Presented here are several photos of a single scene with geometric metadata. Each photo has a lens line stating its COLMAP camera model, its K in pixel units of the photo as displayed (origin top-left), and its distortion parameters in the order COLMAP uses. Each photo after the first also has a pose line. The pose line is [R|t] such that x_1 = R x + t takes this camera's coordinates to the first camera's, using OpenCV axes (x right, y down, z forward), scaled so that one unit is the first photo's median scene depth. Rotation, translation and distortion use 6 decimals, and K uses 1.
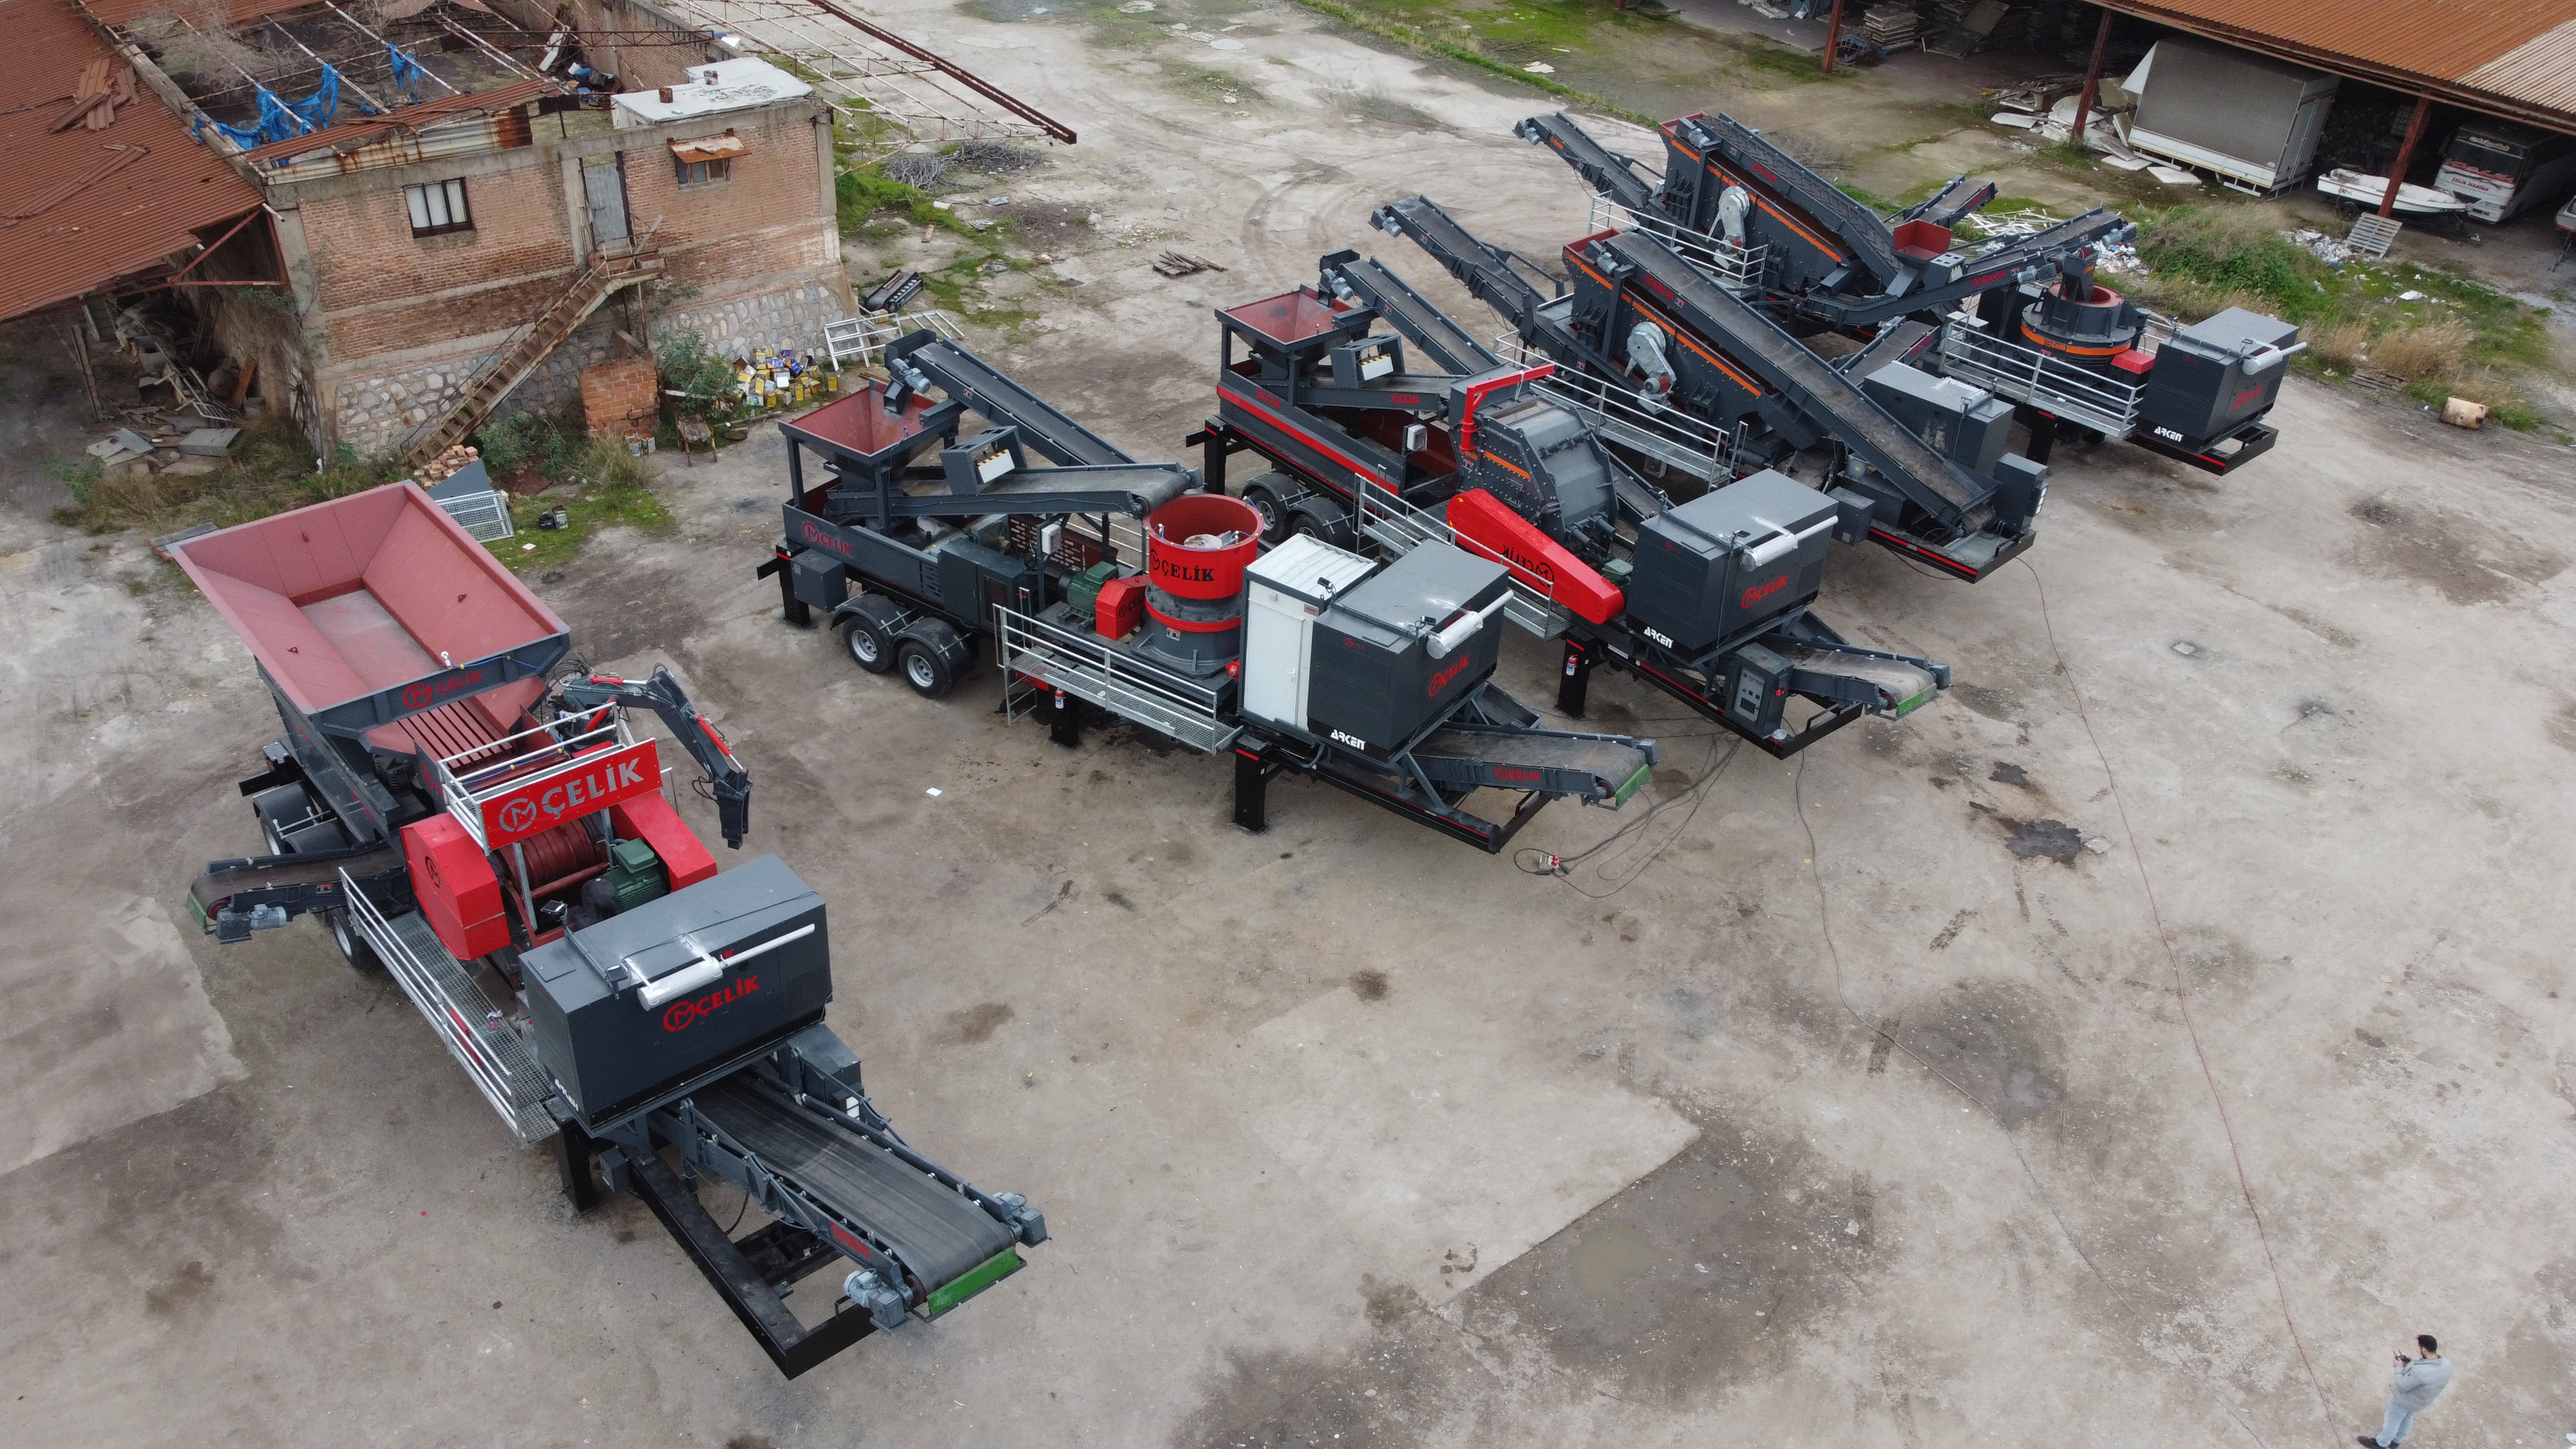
lens RADIAL K [[1956.3, 0, 1288.0], [0, 1956.3, 724.5], [0, 0, 1]] dist [-0.003027, 0.000062]
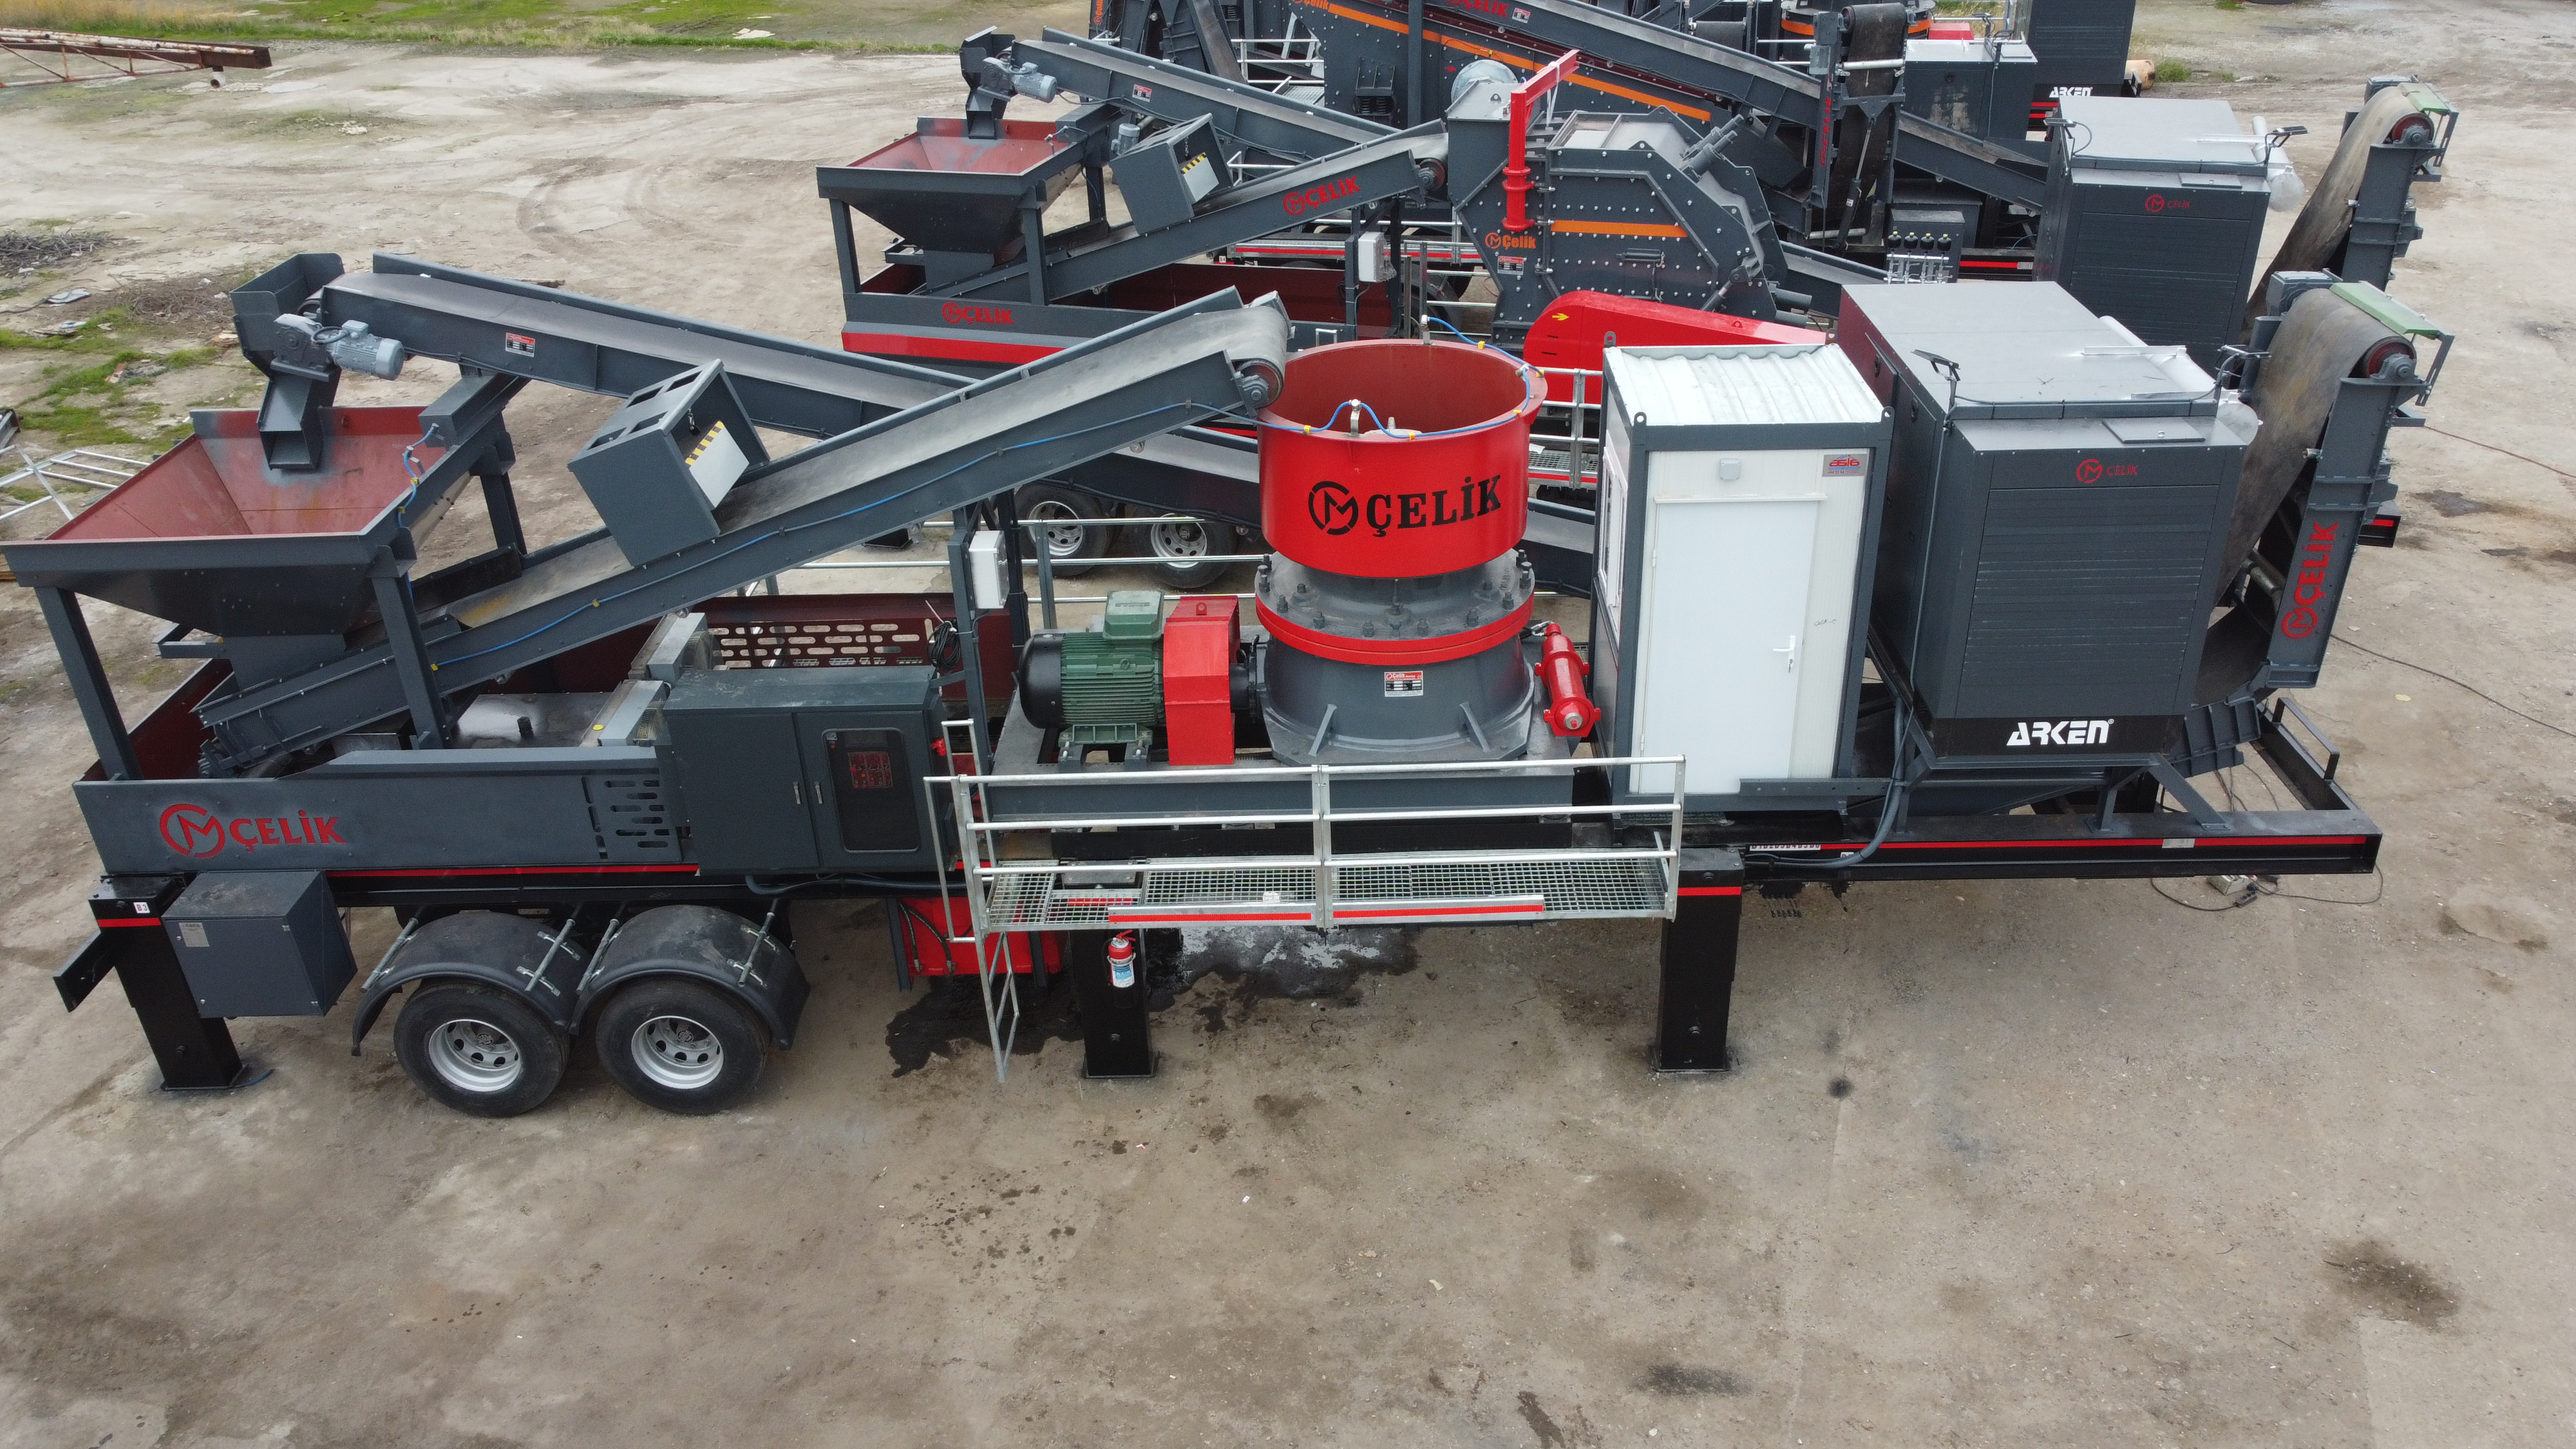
lens RADIAL K [[1956.3, 0, 1288.0], [0, 1956.3, 724.5], [0, 0, 1]] dist [-0.003027, 0.000062]
pose [[0.837041, -0.327803, 0.438072, -0.229196], [0.362260, 0.932062, 0.005265, -0.044280], [-0.410036, 0.154290, 0.898924, 0.592299]]
